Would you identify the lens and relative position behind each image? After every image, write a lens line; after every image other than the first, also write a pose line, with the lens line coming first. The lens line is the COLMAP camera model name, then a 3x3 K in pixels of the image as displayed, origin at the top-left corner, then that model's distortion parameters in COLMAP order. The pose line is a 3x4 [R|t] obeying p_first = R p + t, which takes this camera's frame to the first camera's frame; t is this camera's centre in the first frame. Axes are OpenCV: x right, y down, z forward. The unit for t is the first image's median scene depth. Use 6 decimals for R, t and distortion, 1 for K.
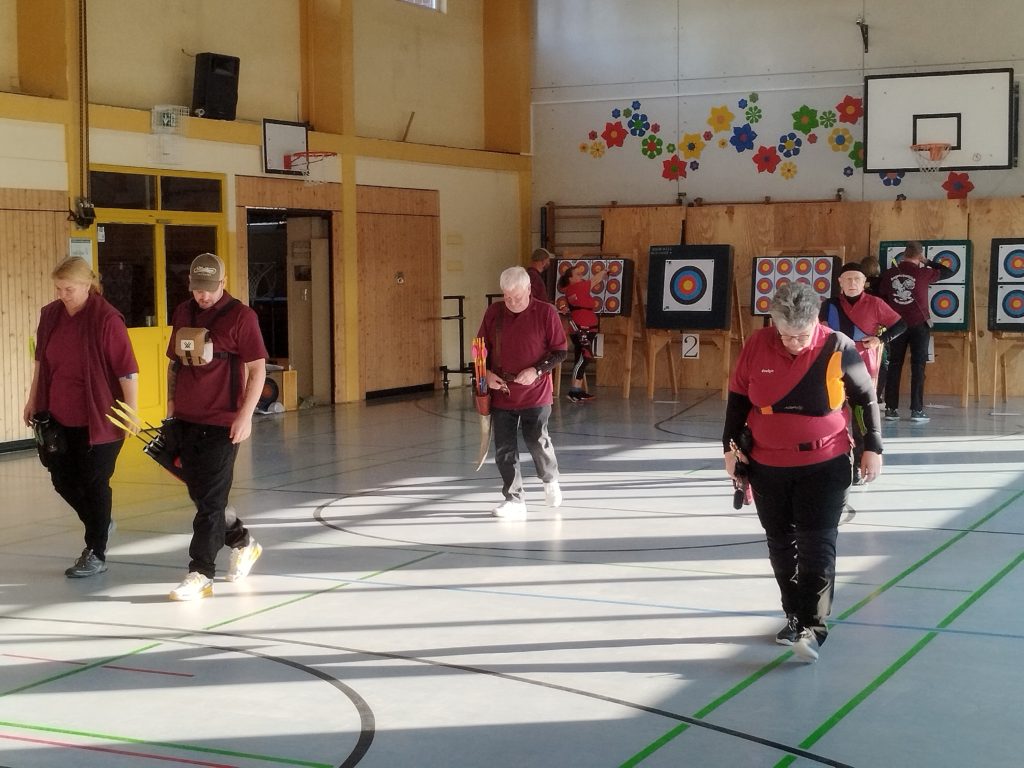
lens RADIAL K [[1775.4, 0, 512.0], [0, 1775.4, 384.0], [0, 0, 1]] dist [0.191485, -1.651820]
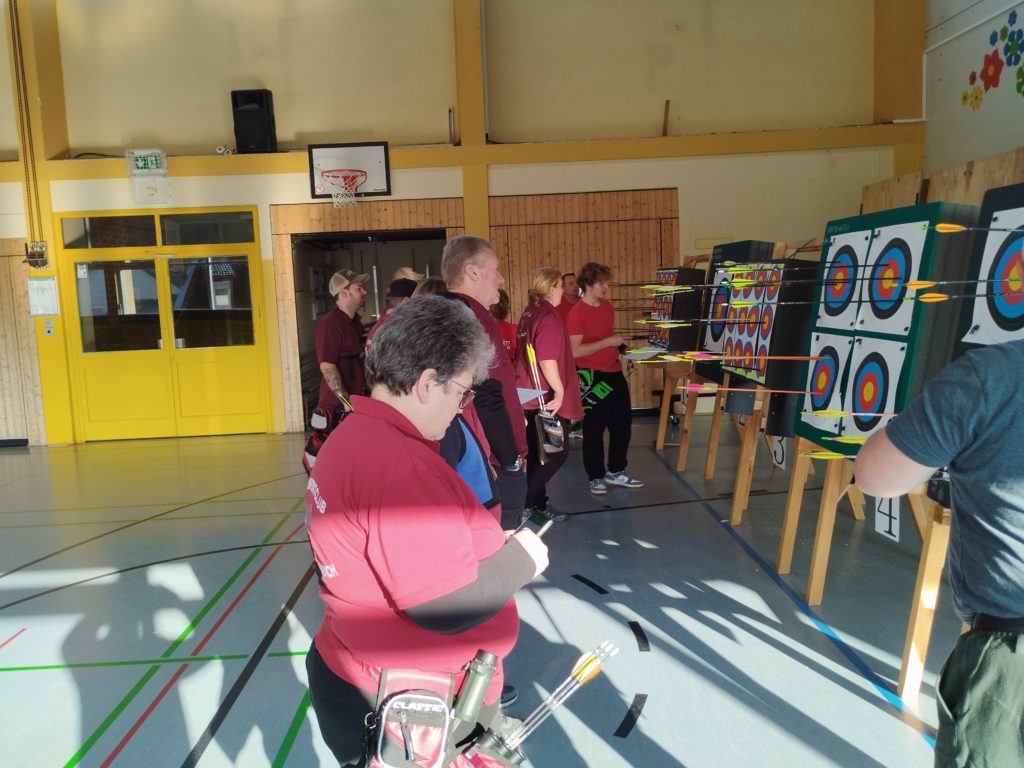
lens RADIAL K [[917.4, 0, 512.0], [0, 917.4, 384.0], [0, 0, 1]] dist [0.045018, -0.012794]
pose [[0.445832, 0.086298, -0.890947, 0.333928], [-0.020192, 0.996058, 0.086375, -0.051562], [0.894889, -0.020519, 0.445817, 0.736816]]
